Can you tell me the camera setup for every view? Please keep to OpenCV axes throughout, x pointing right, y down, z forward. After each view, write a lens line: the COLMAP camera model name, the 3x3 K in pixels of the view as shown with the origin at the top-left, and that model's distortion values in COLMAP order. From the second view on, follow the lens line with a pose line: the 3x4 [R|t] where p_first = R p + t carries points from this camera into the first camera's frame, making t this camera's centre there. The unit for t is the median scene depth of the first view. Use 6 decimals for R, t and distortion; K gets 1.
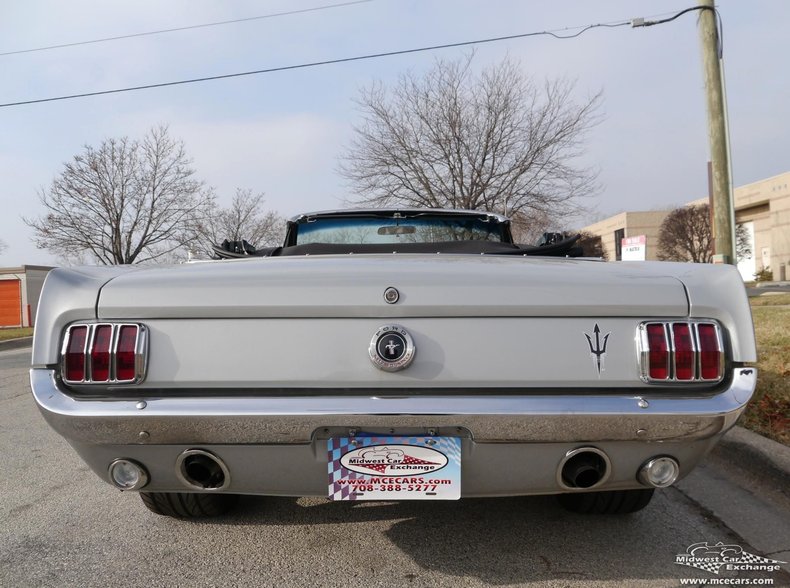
lens RADIAL K [[640.5, 0, 397.9], [0, 640.5, 303.7], [0, 0, 1]] dist [-0.041695, 0.027999]
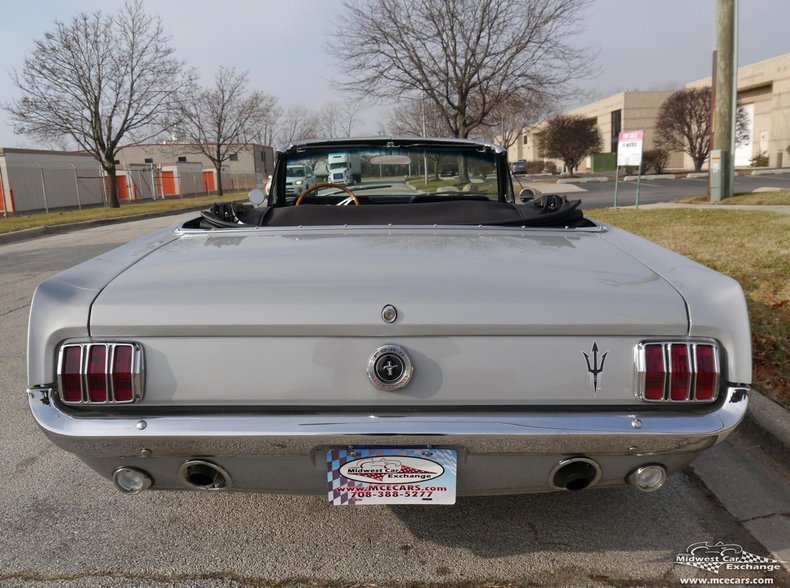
lens RADIAL K [[640.5, 0, 396.4], [0, 640.5, 296.6], [0, 0, 1]] dist [-0.041695, 0.027999]
pose [[0.999916, -0.000176, 0.012925, -0.004317], [-0.002051, 0.985092, 0.172016, -0.077230], [-0.012762, -0.172028, 0.985009, 0.013323]]
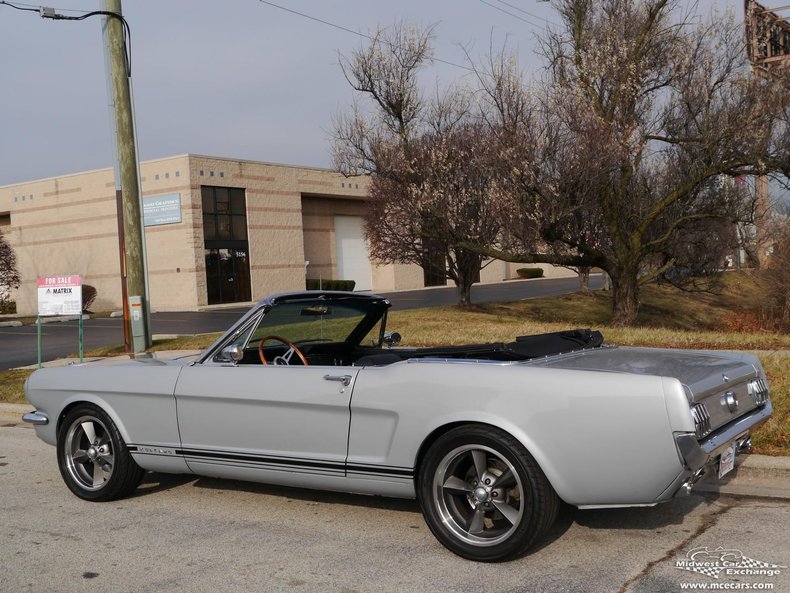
lens RADIAL K [[881.1, 0, 376.7], [0, 881.1, 318.7], [0, 0, 1]] dist [-0.026565, 0.000000]
pose [[0.556404, -0.023165, 0.830589, -1.152569], [0.045499, 0.998961, -0.002619, -0.095733], [-0.829665, 0.039248, 0.556880, 0.120488]]
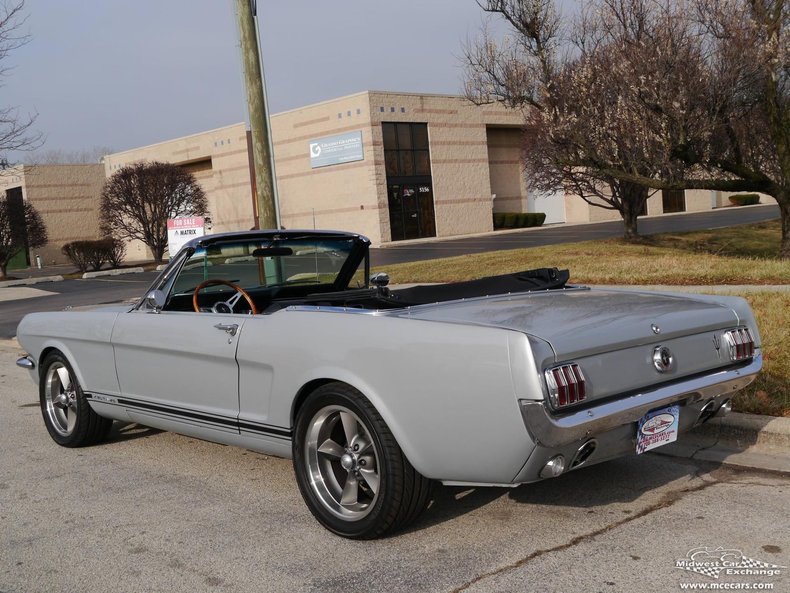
lens RADIAL K [[881.1, 0, 379.7], [0, 881.1, 309.2], [0, 0, 1]] dist [-0.026565, 0.000000]
pose [[0.732563, -0.077888, 0.676228, -0.797670], [0.061425, 0.996943, 0.048285, -0.083919], [-0.677922, 0.006166, 0.735108, -0.087833]]
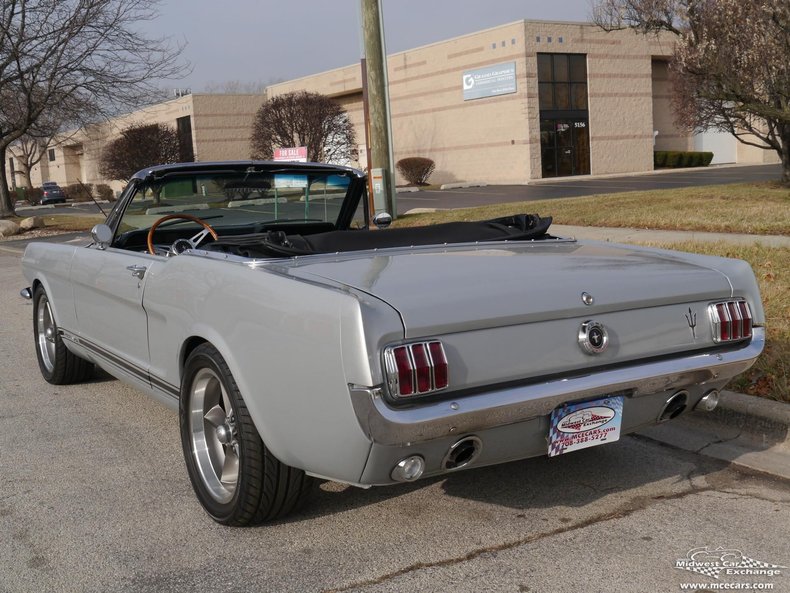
lens RADIAL K [[881.1, 0, 384.2], [0, 881.1, 302.3], [0, 0, 1]] dist [-0.026565, 0.000000]
pose [[0.843211, -0.082362, 0.531236, -0.499187], [0.030489, 0.993930, 0.105703, -0.078980], [-0.536717, -0.072933, 0.840604, -0.118522]]
